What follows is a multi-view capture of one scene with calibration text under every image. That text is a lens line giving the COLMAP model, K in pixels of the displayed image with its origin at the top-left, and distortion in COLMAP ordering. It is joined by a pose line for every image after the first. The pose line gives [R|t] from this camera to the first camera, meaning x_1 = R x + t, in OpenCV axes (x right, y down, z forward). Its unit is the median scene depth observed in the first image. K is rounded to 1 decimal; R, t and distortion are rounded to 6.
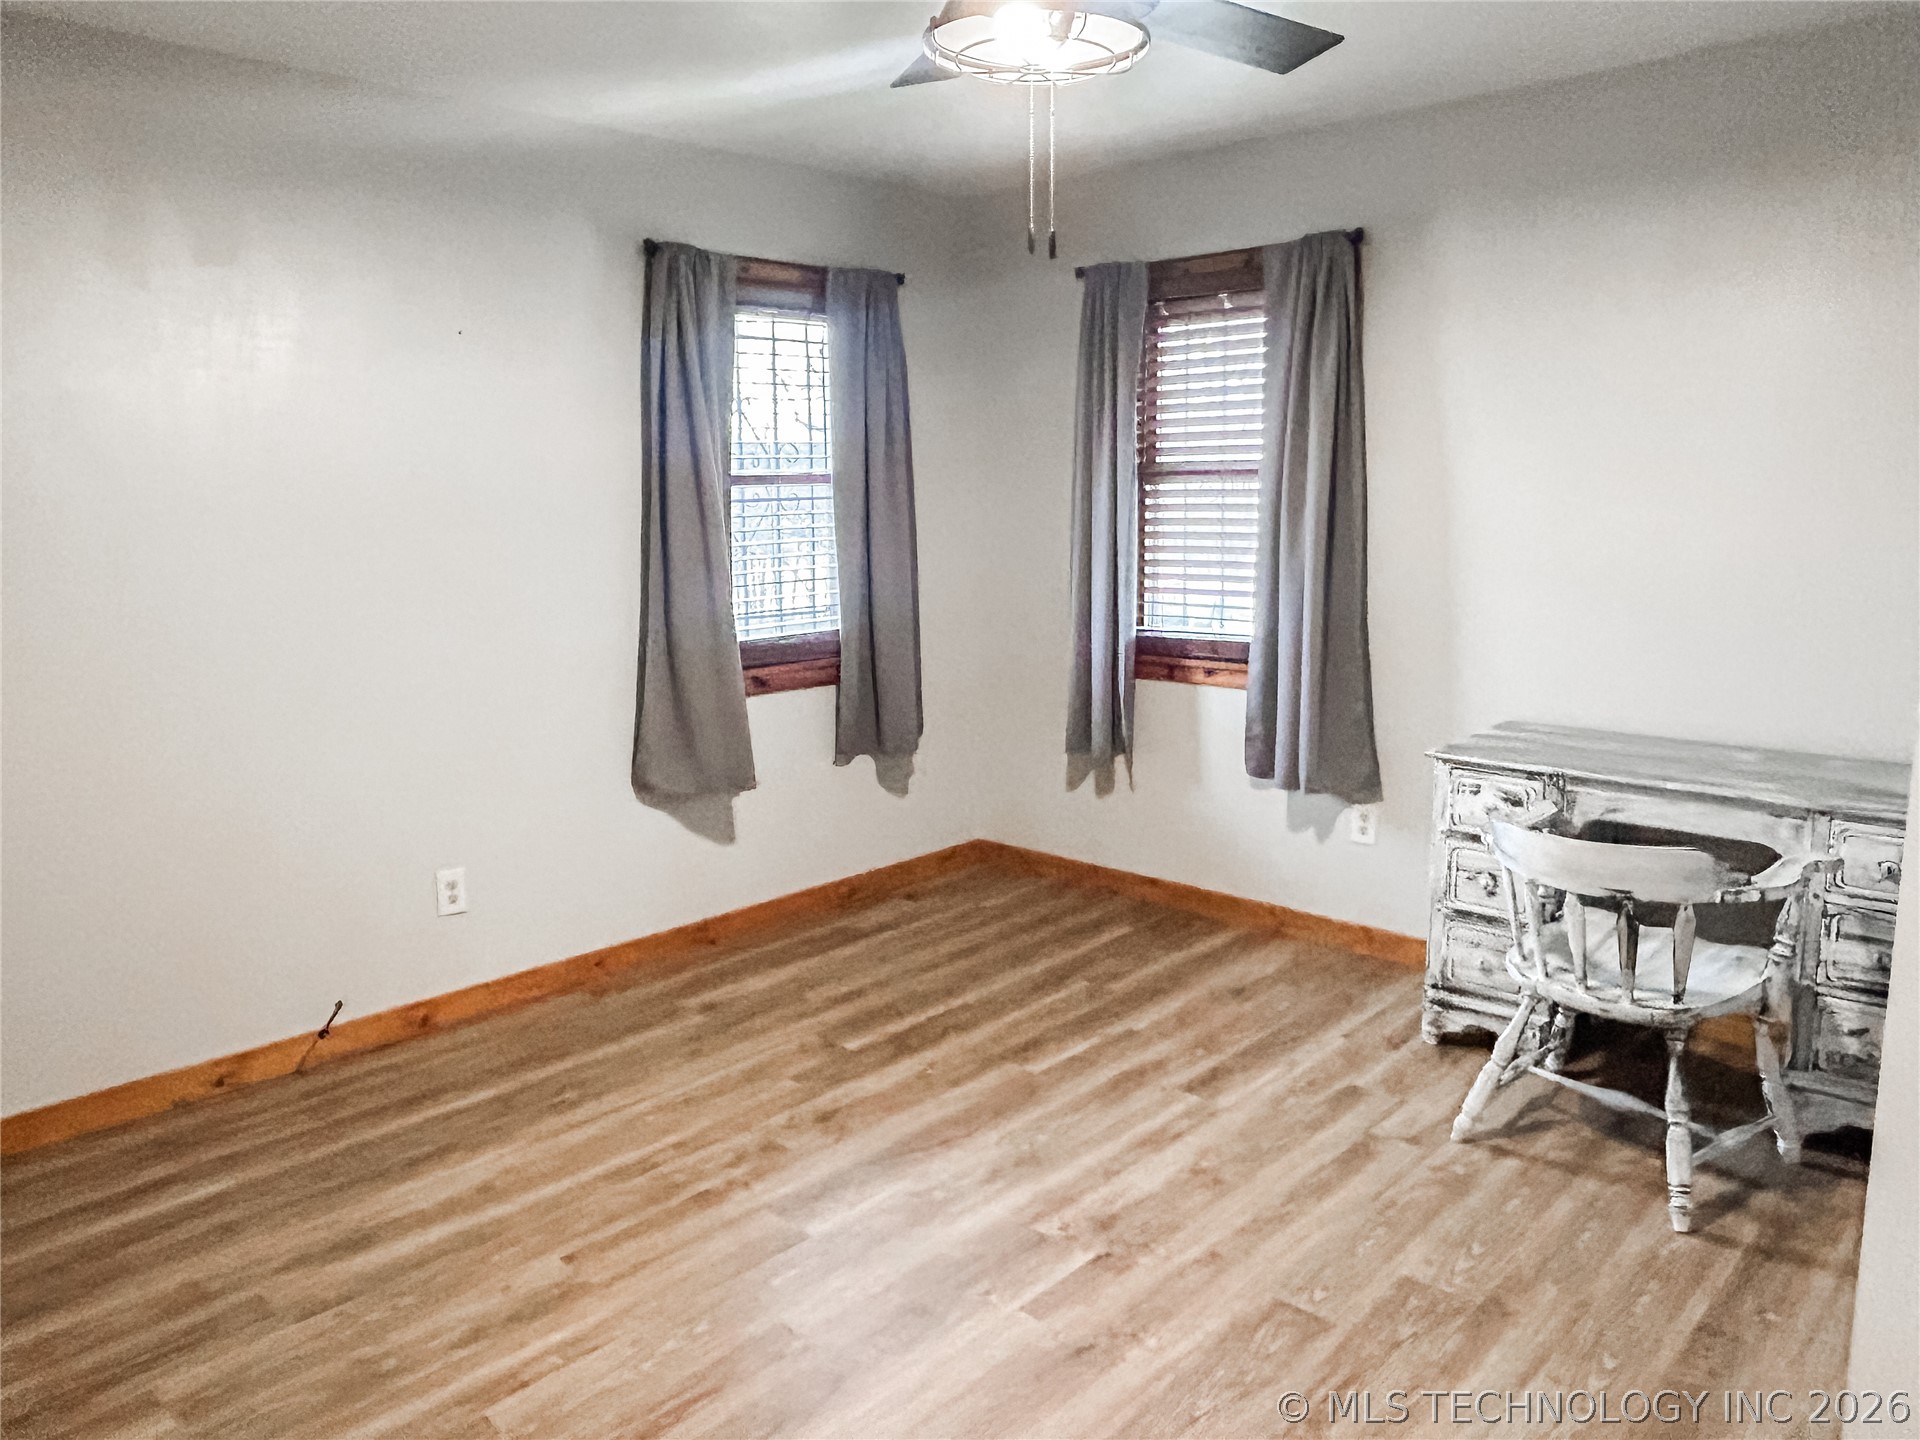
lens RADIAL K [[1364.5, 0, 963.9], [0, 1364.5, 734.8], [0, 0, 1]] dist [0.001570, -0.001623]
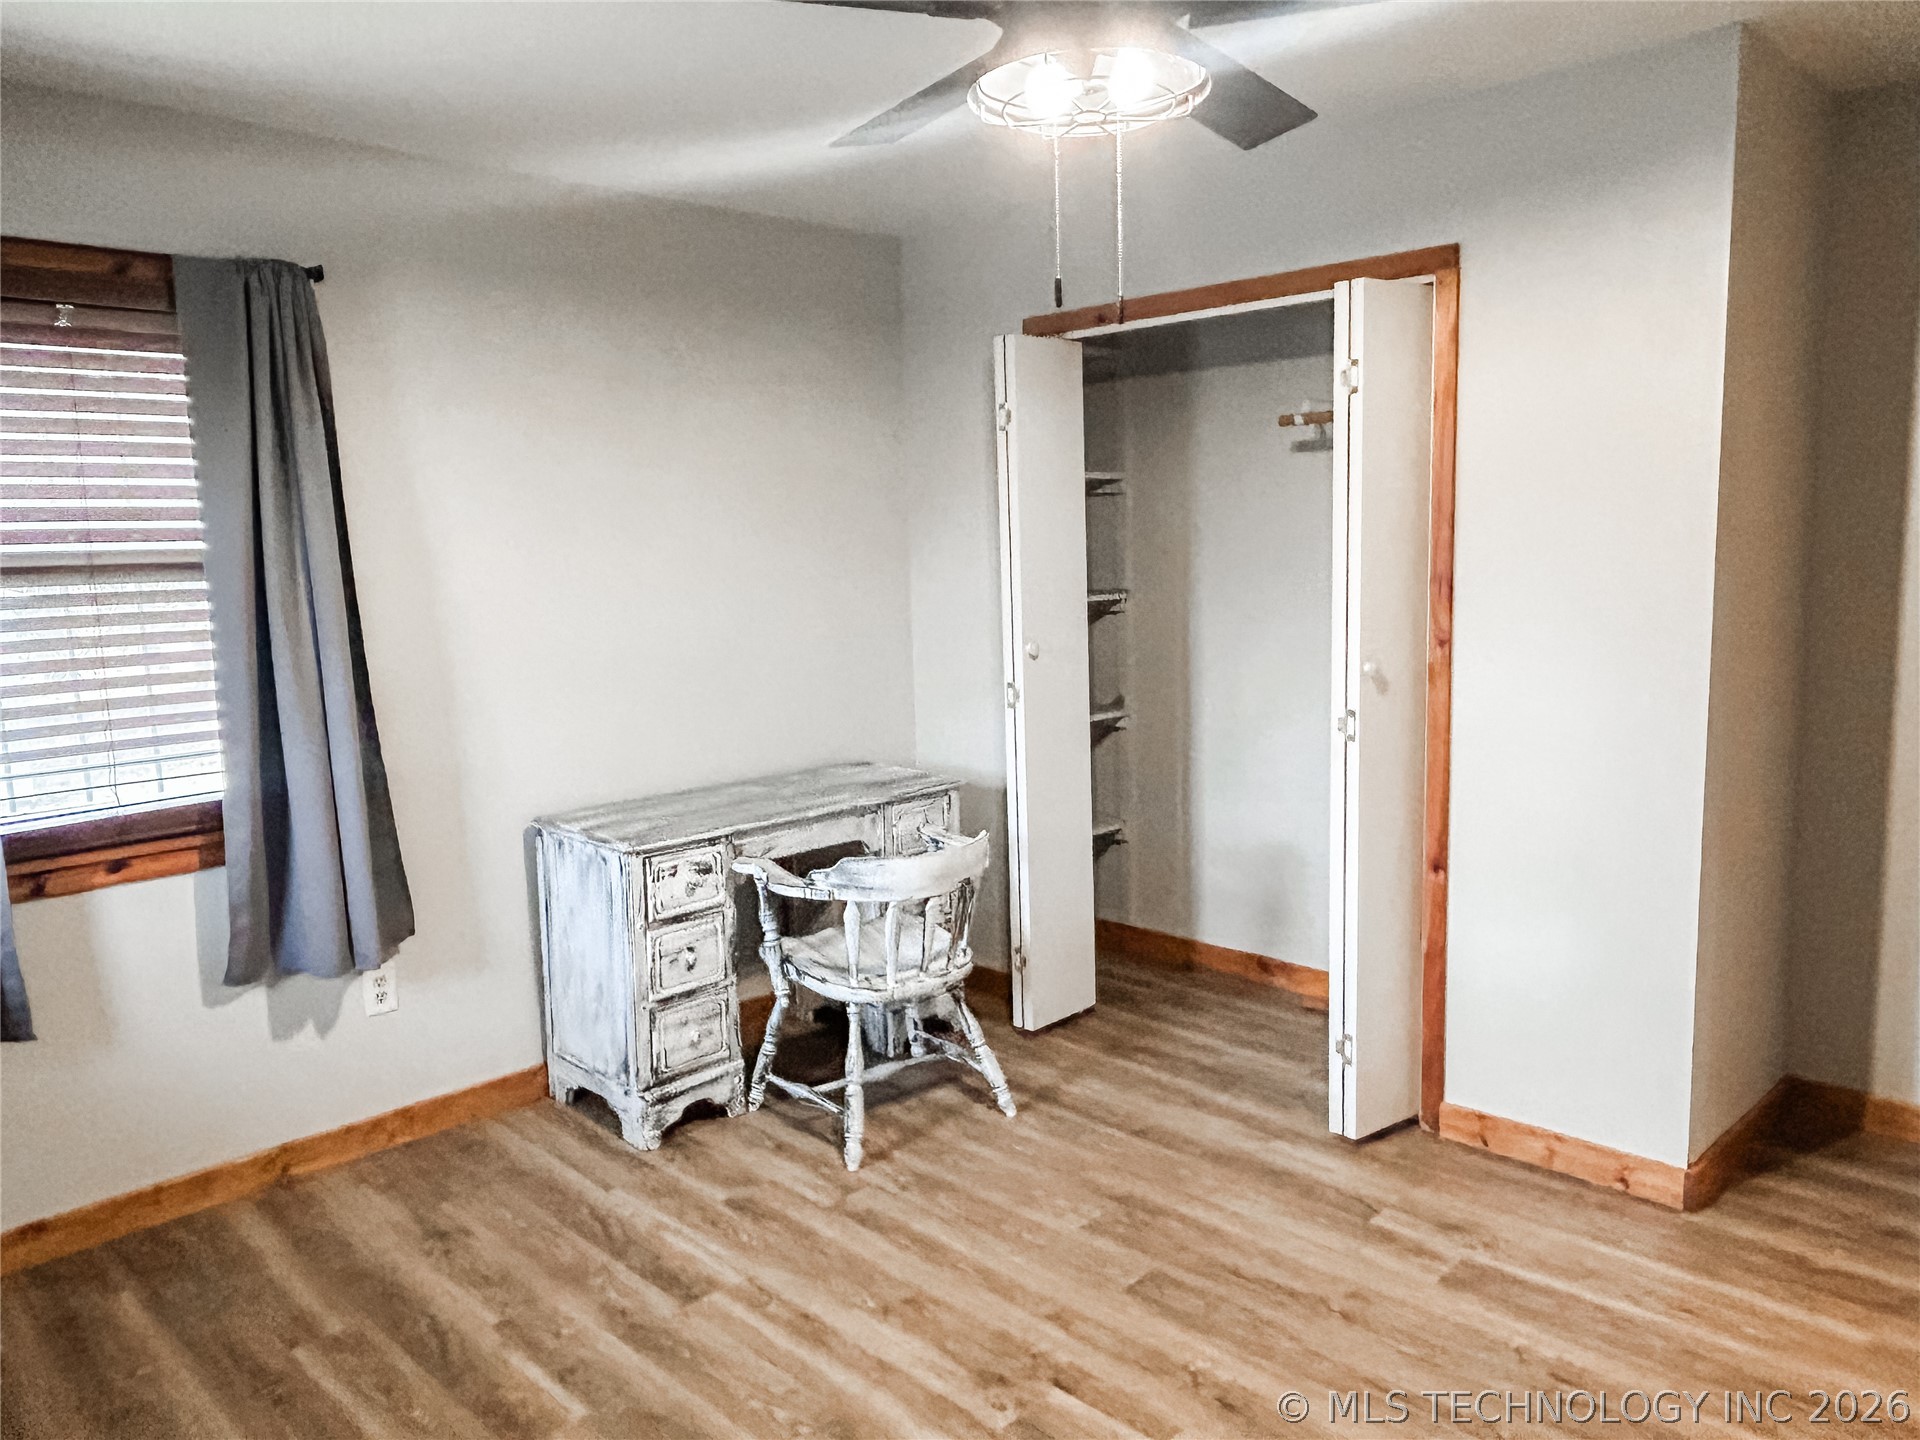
lens RADIAL K [[1364.5, 0, 946.3], [0, 1364.5, 707.0], [0, 0, 1]] dist [0.001570, -0.001623]
pose [[0.033341, -0.110028, 0.993369, -0.588674], [0.206606, 0.973212, 0.100861, -0.134159], [-0.977856, 0.201873, 0.055180, 0.708728]]
